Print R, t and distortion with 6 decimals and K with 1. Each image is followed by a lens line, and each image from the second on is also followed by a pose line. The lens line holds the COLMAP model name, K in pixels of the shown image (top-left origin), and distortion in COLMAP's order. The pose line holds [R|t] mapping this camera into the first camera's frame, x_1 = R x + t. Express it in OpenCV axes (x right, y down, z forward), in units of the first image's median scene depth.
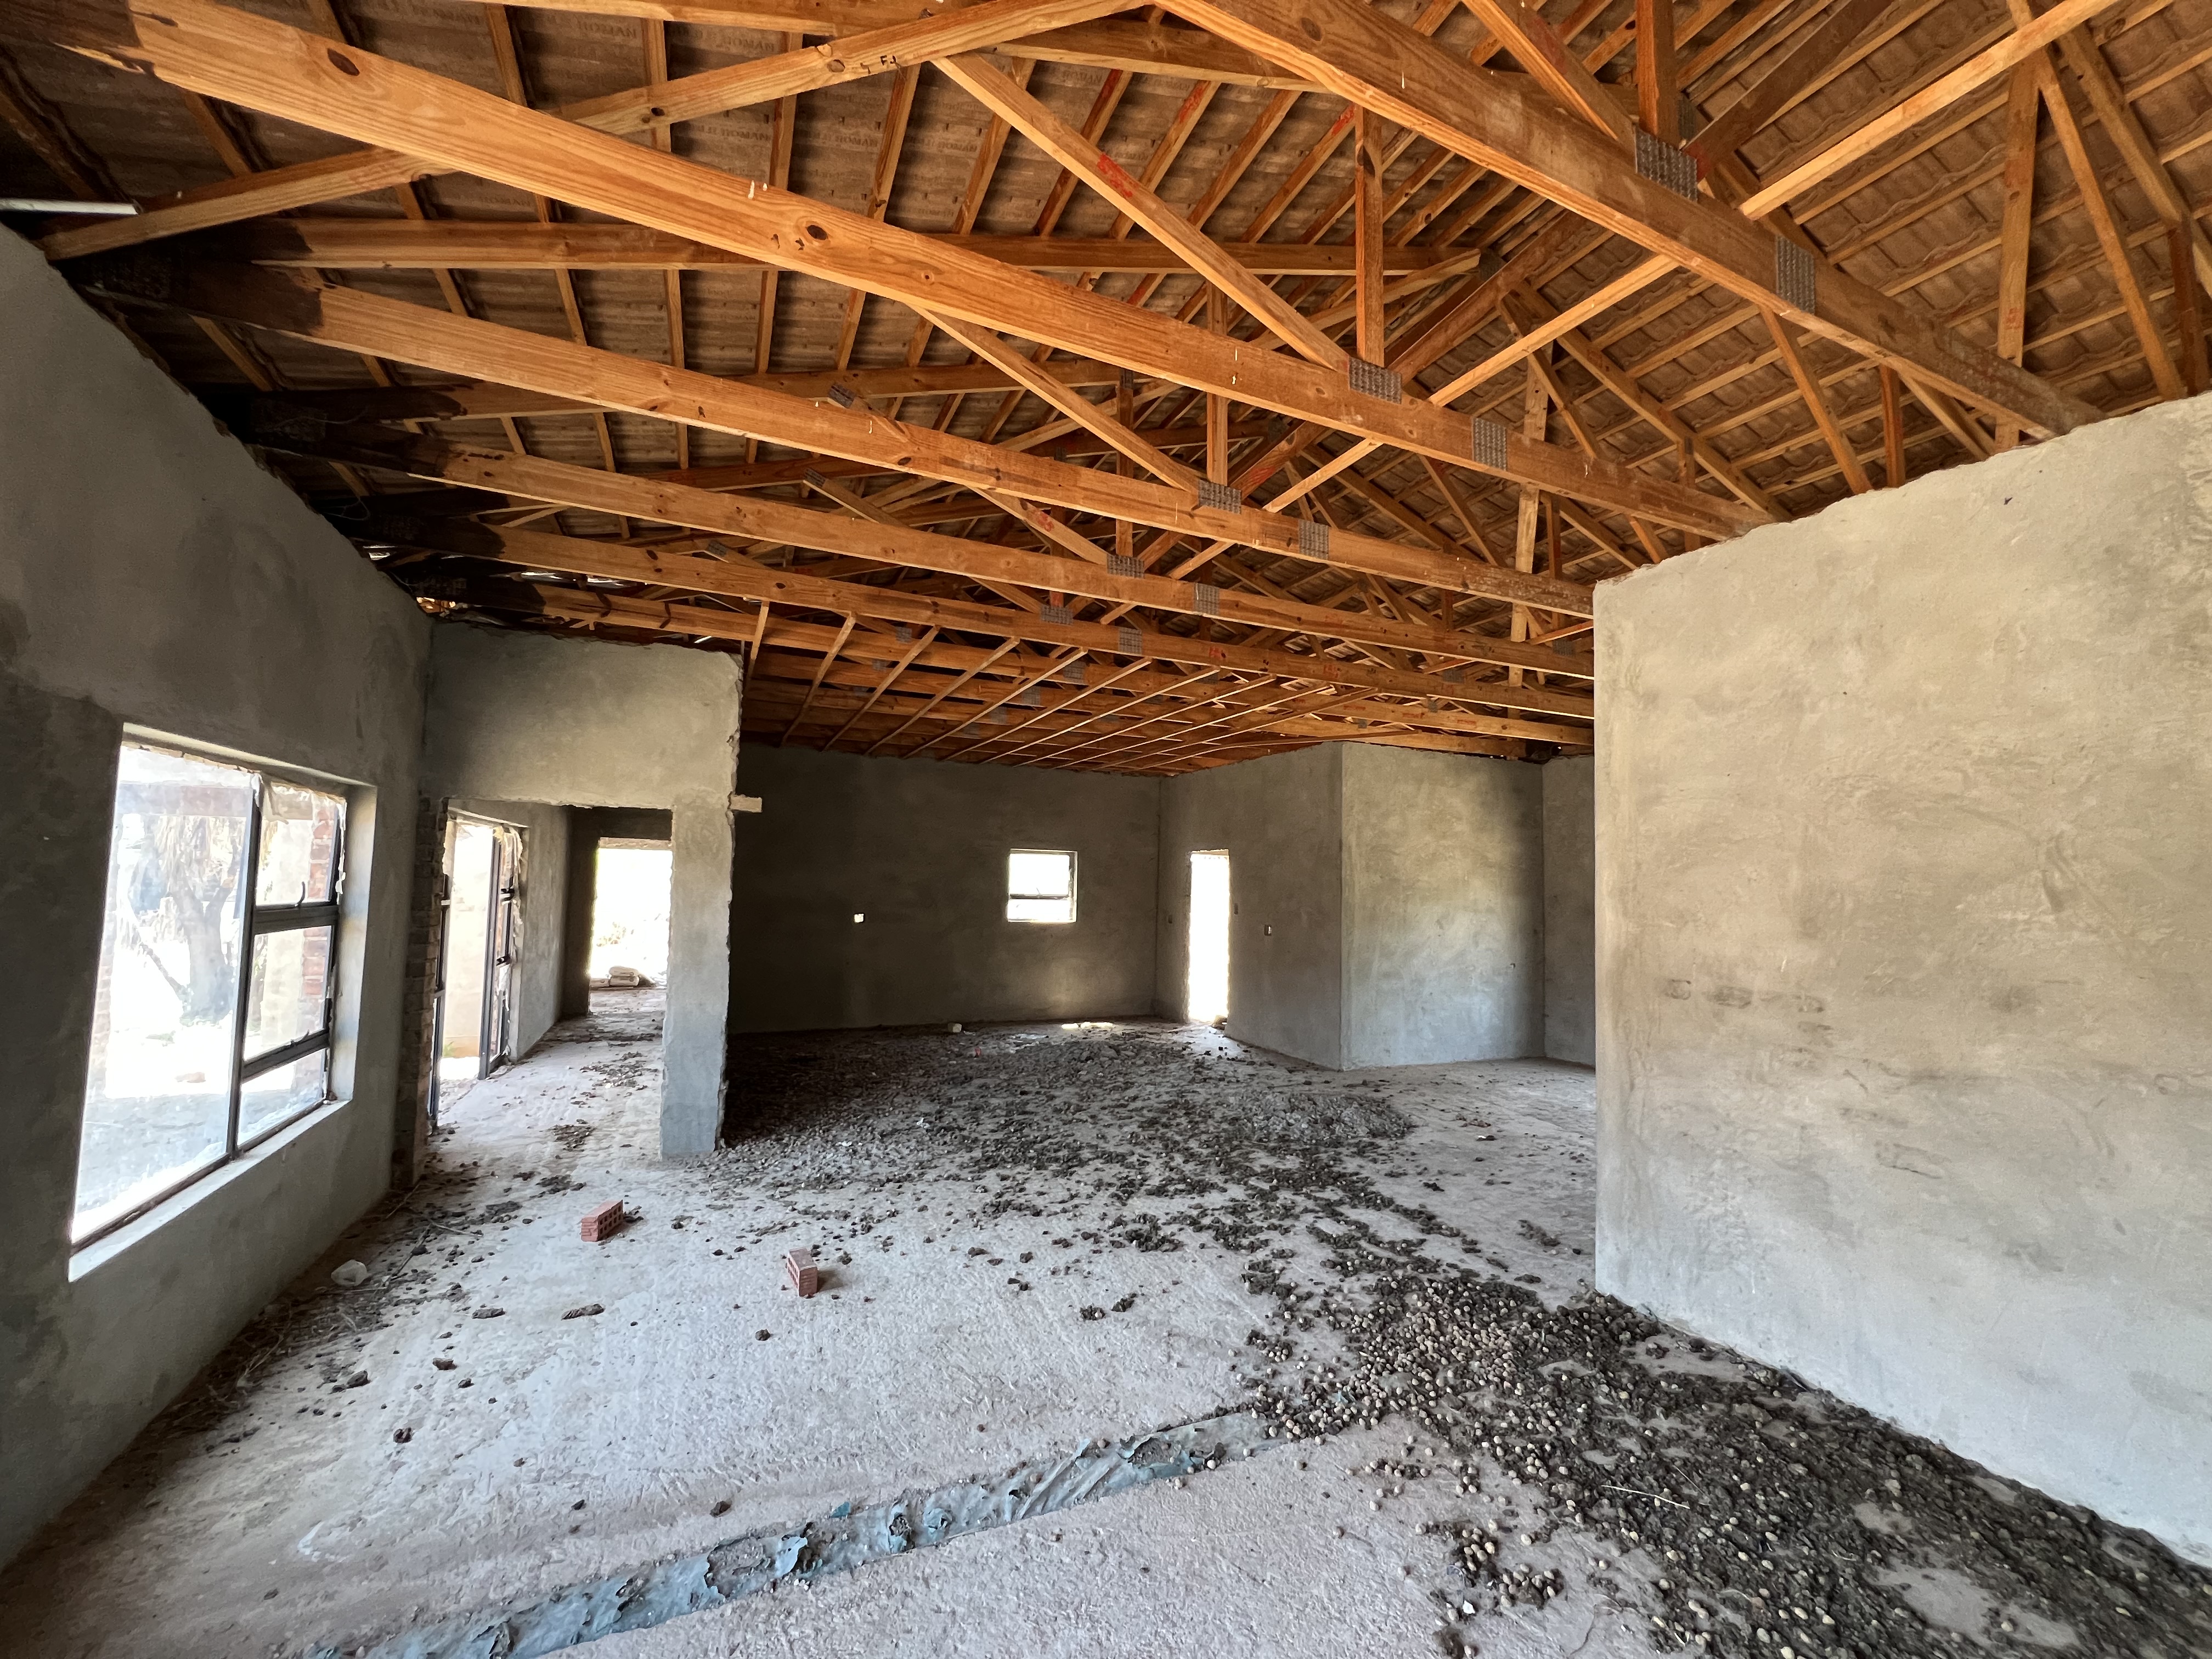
lens RADIAL K [[878.2, 0, 1110.9], [0, 878.2, 824.9], [0, 0, 1]] dist [0.000737, 0.000311]
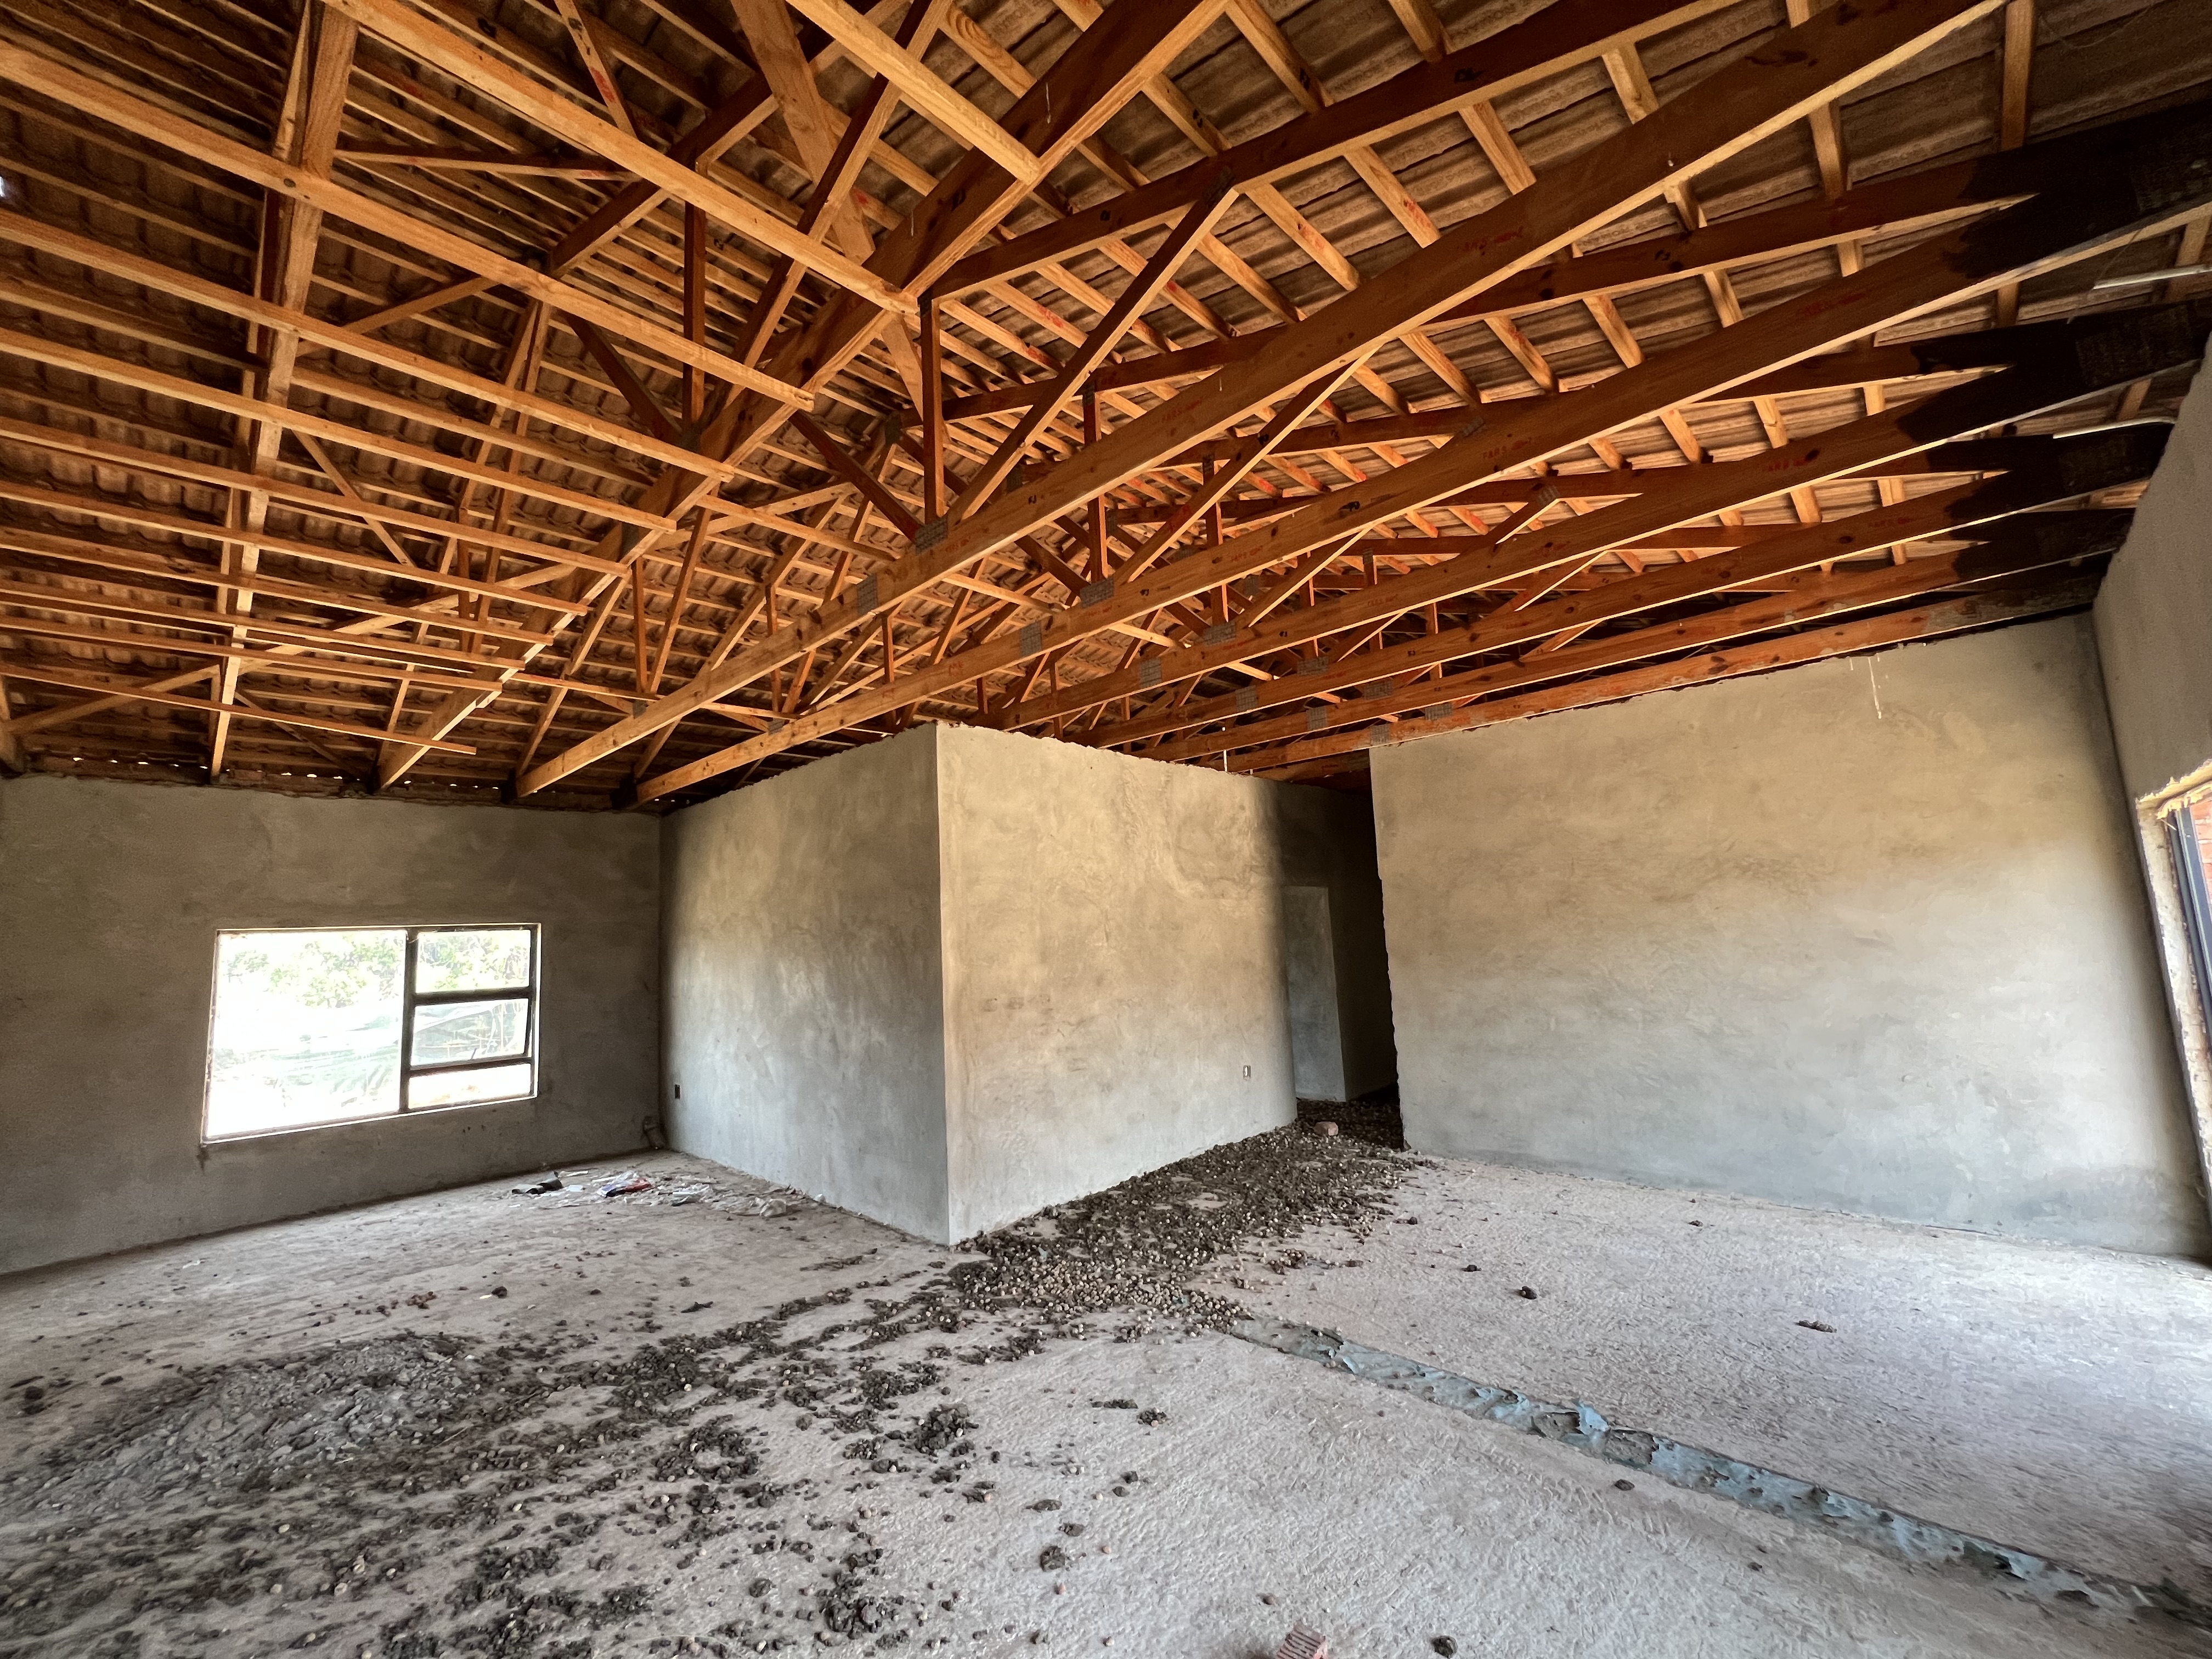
lens RADIAL K [[878.2, 0, 1106.2], [0, 878.2, 827.2], [0, 0, 1]] dist [0.000737, 0.000311]
pose [[-0.364498, 0.113558, 0.924254, -0.671542], [-0.020072, 0.991348, -0.129718, 0.054558], [-0.930988, -0.065834, -0.359064, 1.043056]]
